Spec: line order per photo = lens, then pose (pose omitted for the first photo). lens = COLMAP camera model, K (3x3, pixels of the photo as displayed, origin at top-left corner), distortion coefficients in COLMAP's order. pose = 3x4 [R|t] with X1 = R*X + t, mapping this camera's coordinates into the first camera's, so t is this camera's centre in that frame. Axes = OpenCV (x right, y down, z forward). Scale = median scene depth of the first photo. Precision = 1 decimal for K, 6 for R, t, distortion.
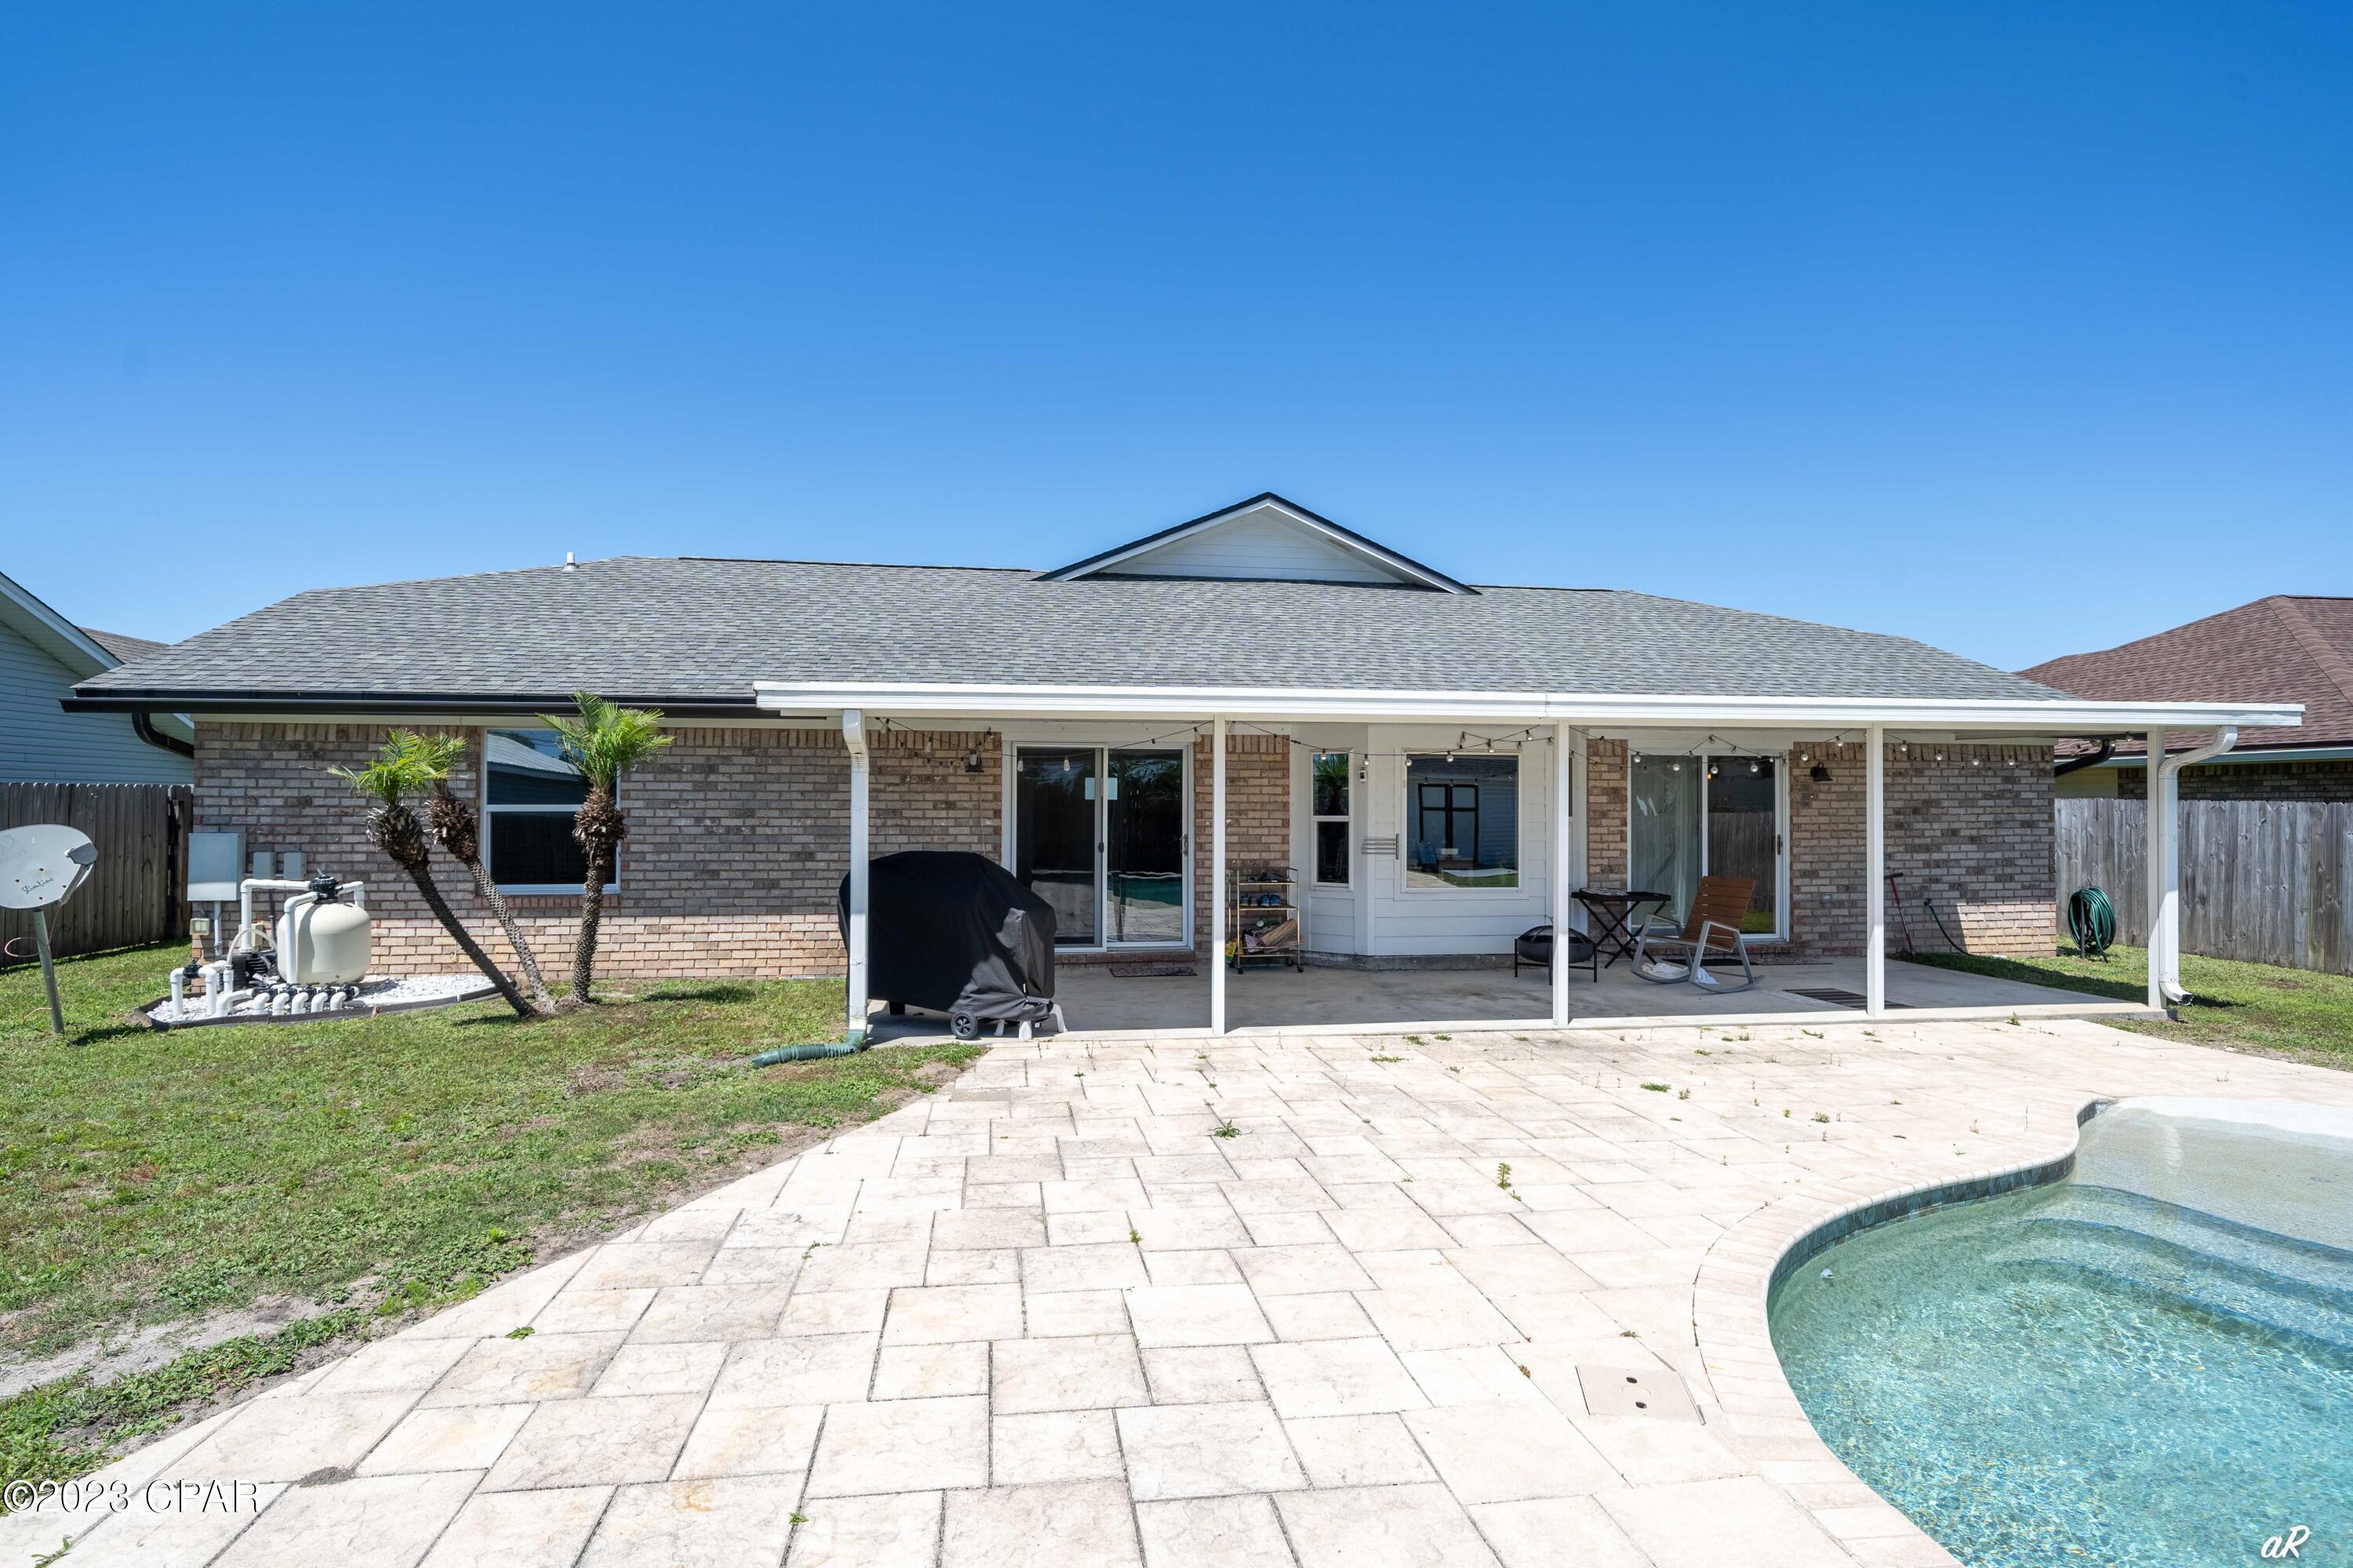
lens RADIAL K [[1166.4, 0, 1161.0], [0, 1166.4, 788.1], [0, 0, 1]] dist [0.000554, -0.000679]
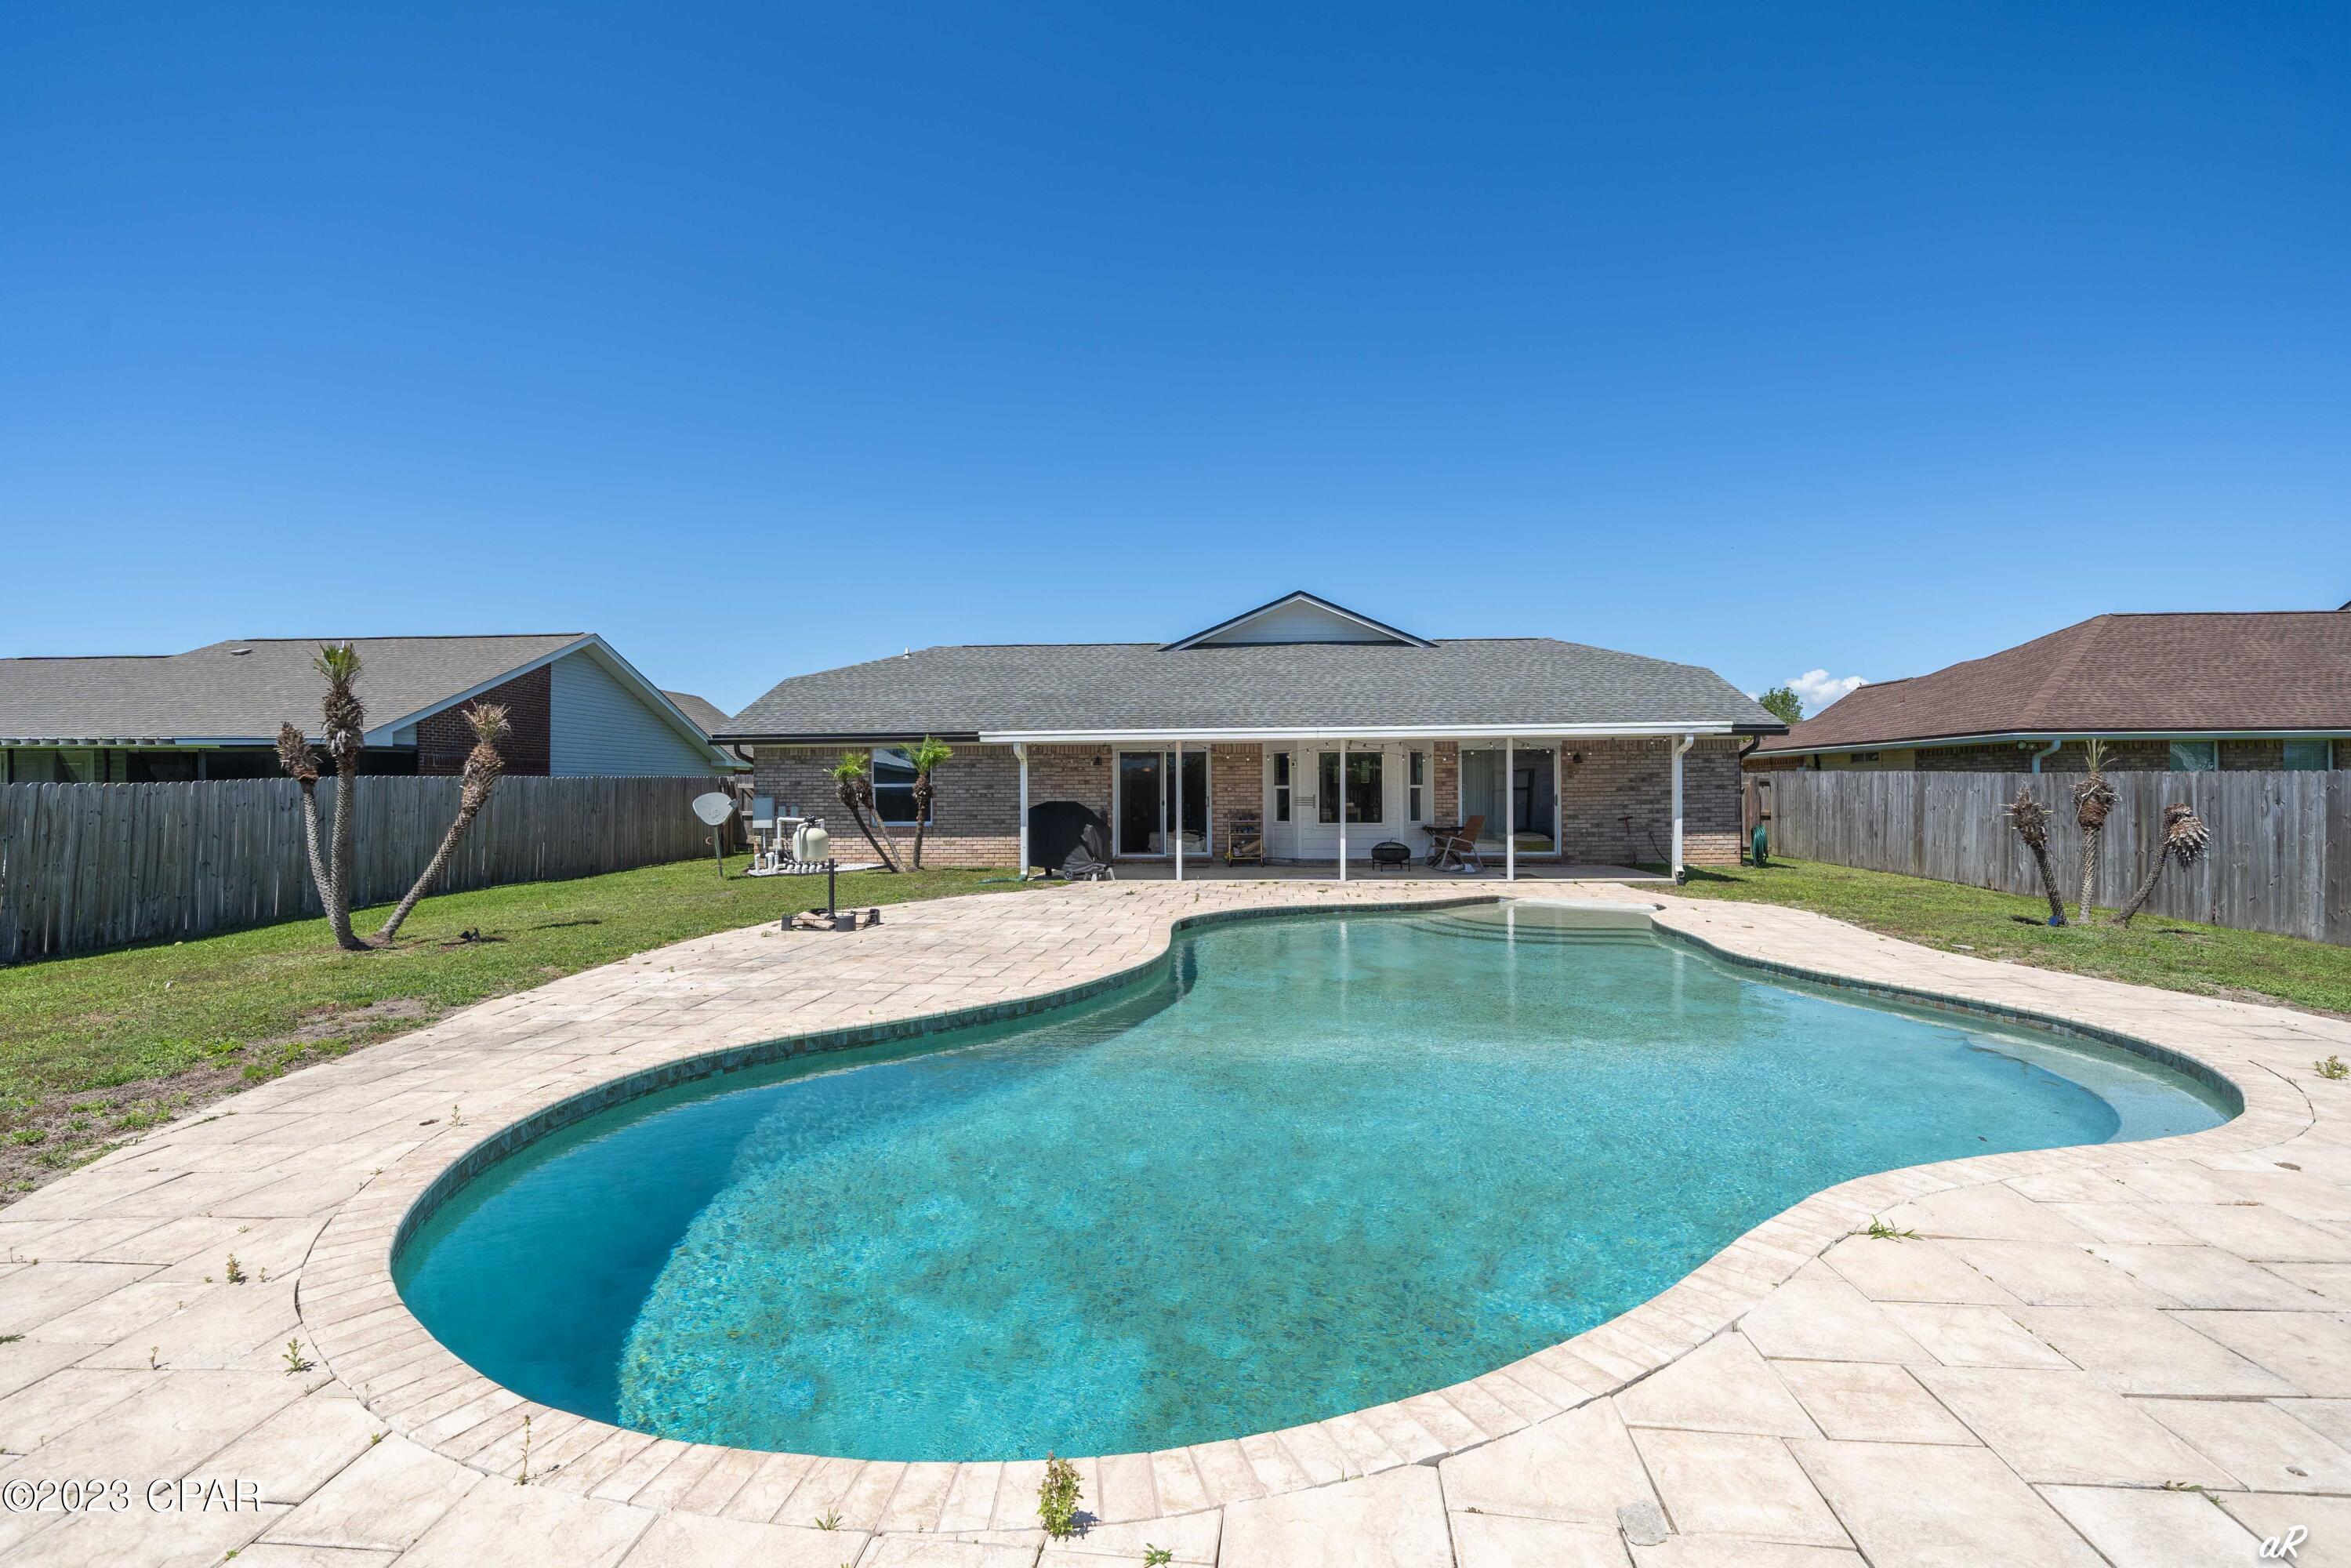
lens RADIAL K [[1074.8, 0, 1178.6], [0, 1074.8, 780.7], [0, 0, 1]] dist [-0.000207, 0.000020]
pose [[0.976297, -0.011388, -0.216134, 0.364999], [0.012800, 0.999905, 0.005133, 0.004966], [0.216055, -0.007778, 0.976350, -0.746201]]
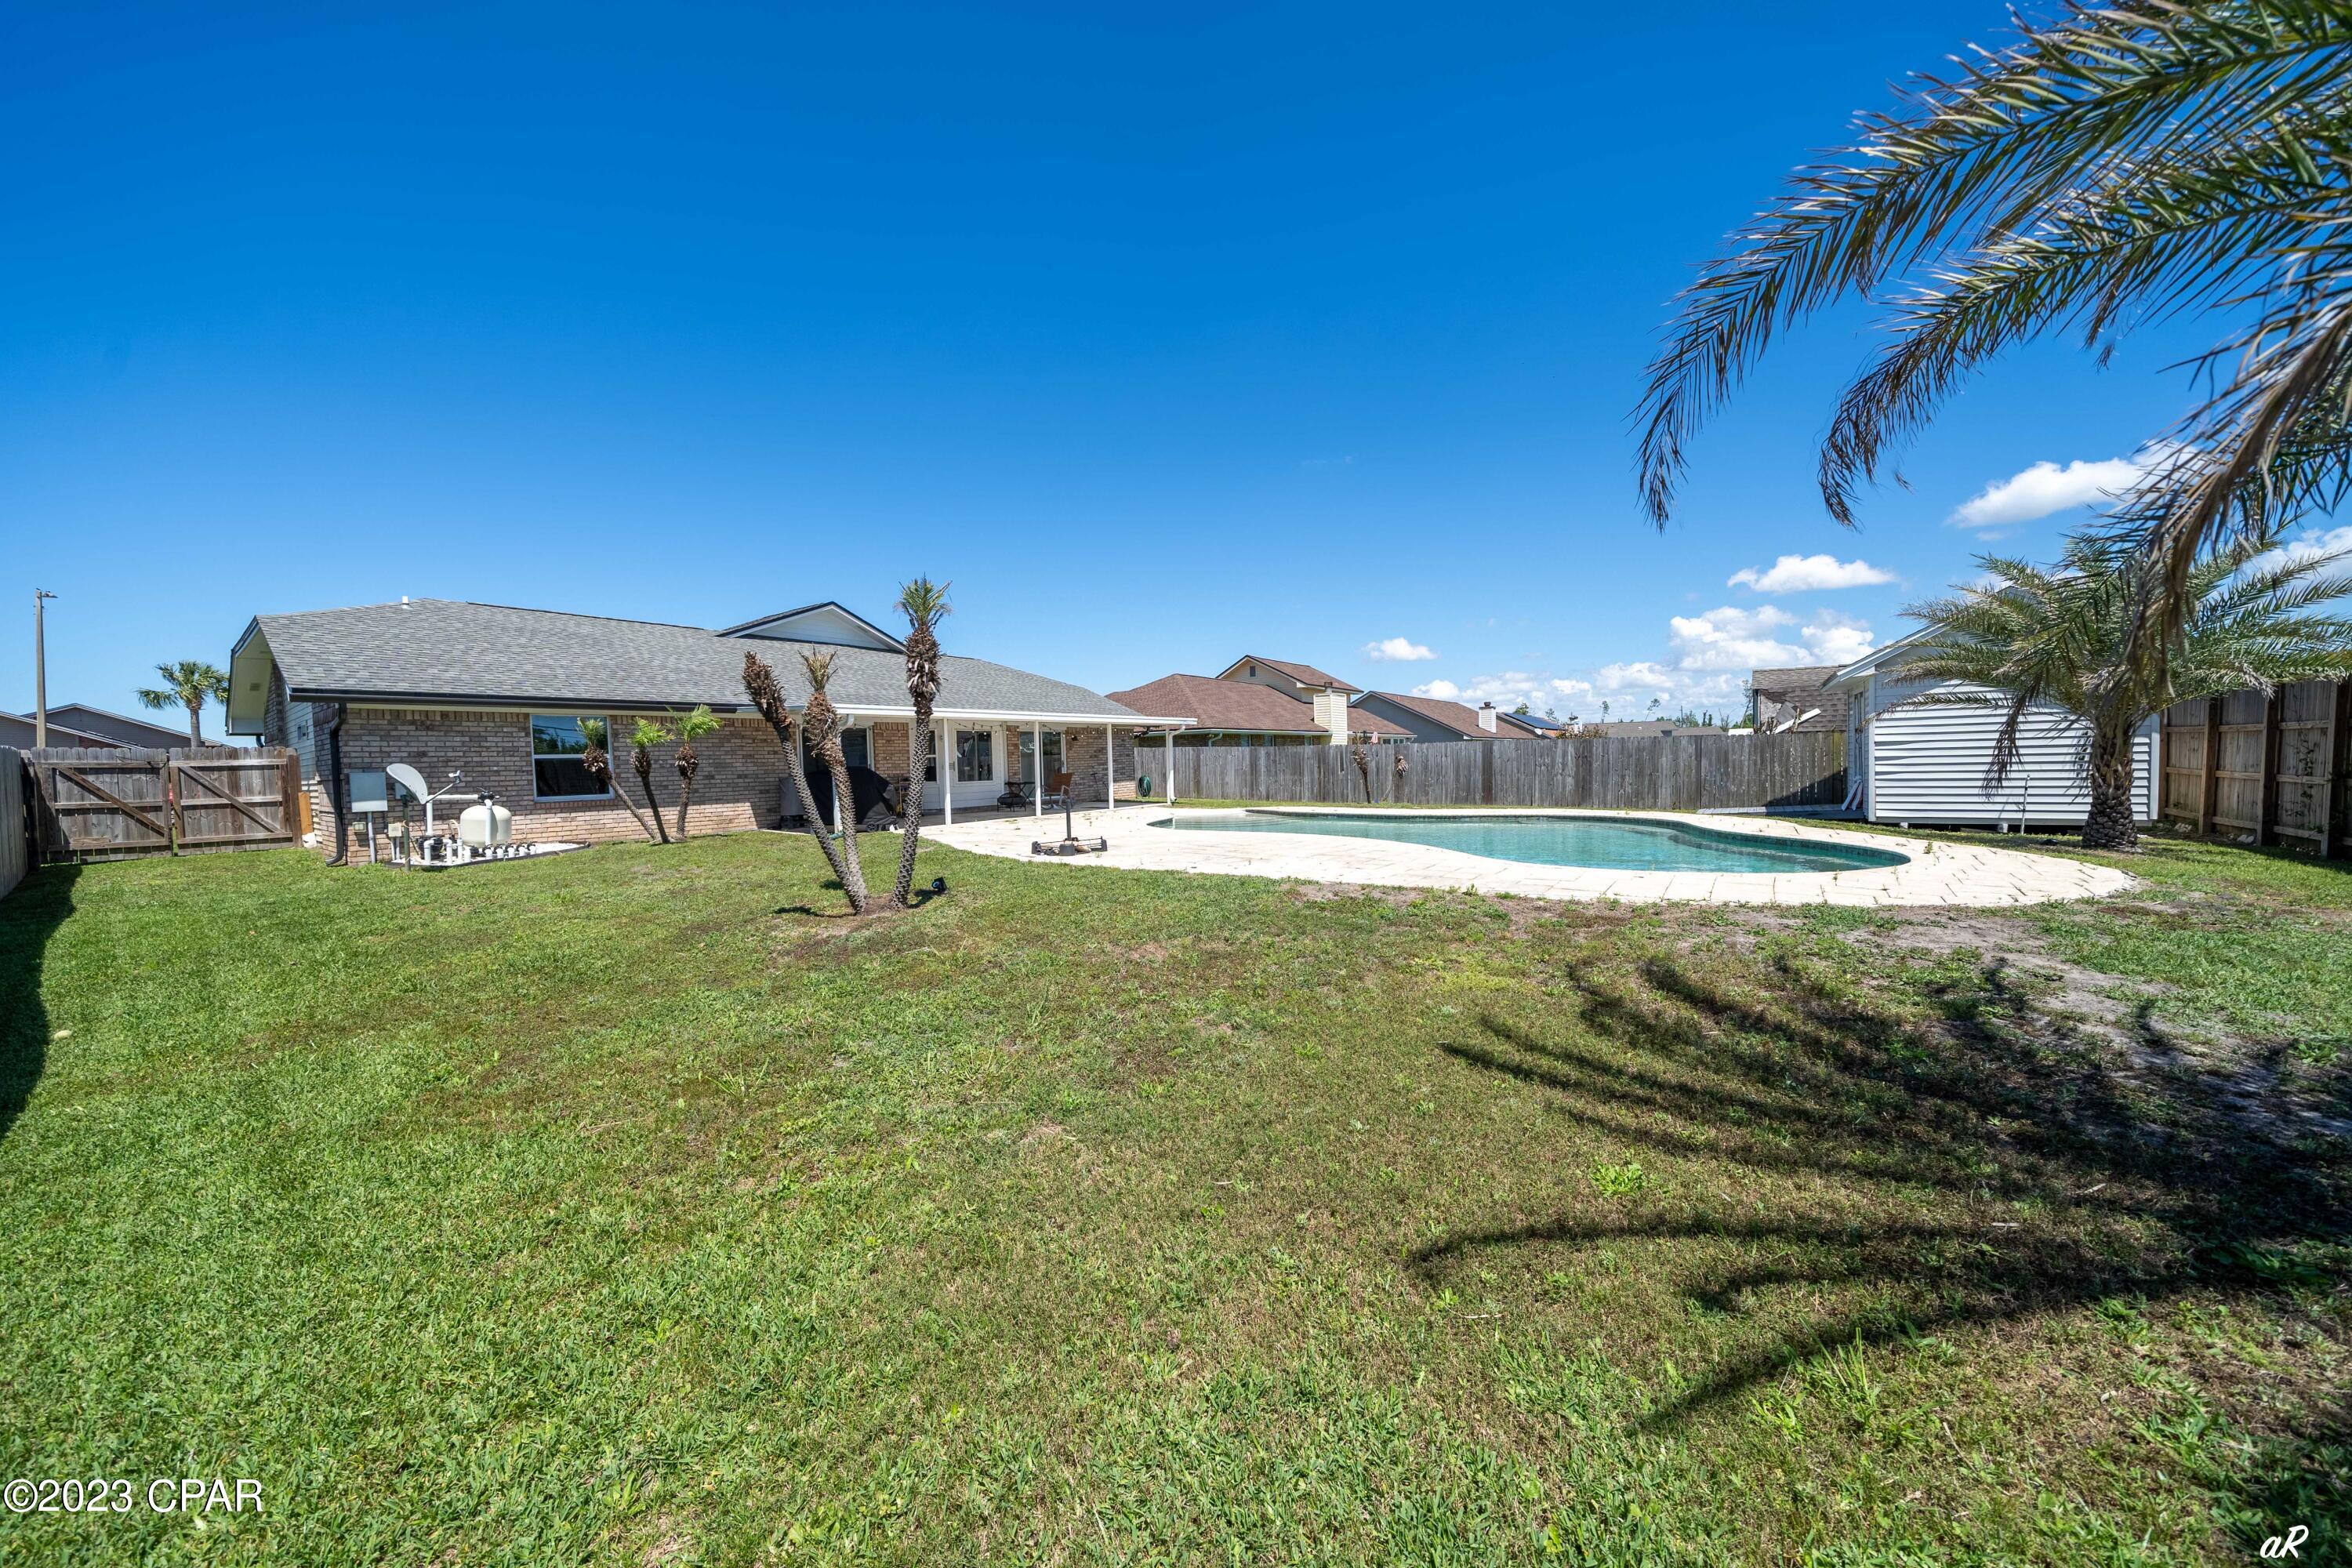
lens RADIAL K [[805.2, 0, 1169.2], [0, 805.2, 796.5], [0, 0, 1]] dist [-0.008072, -0.000227]
pose [[0.710329, -0.051280, 0.702000, -0.720853], [0.013416, 0.998148, 0.059337, 0.017303], [-0.703742, -0.032731, 0.709701, -0.614207]]
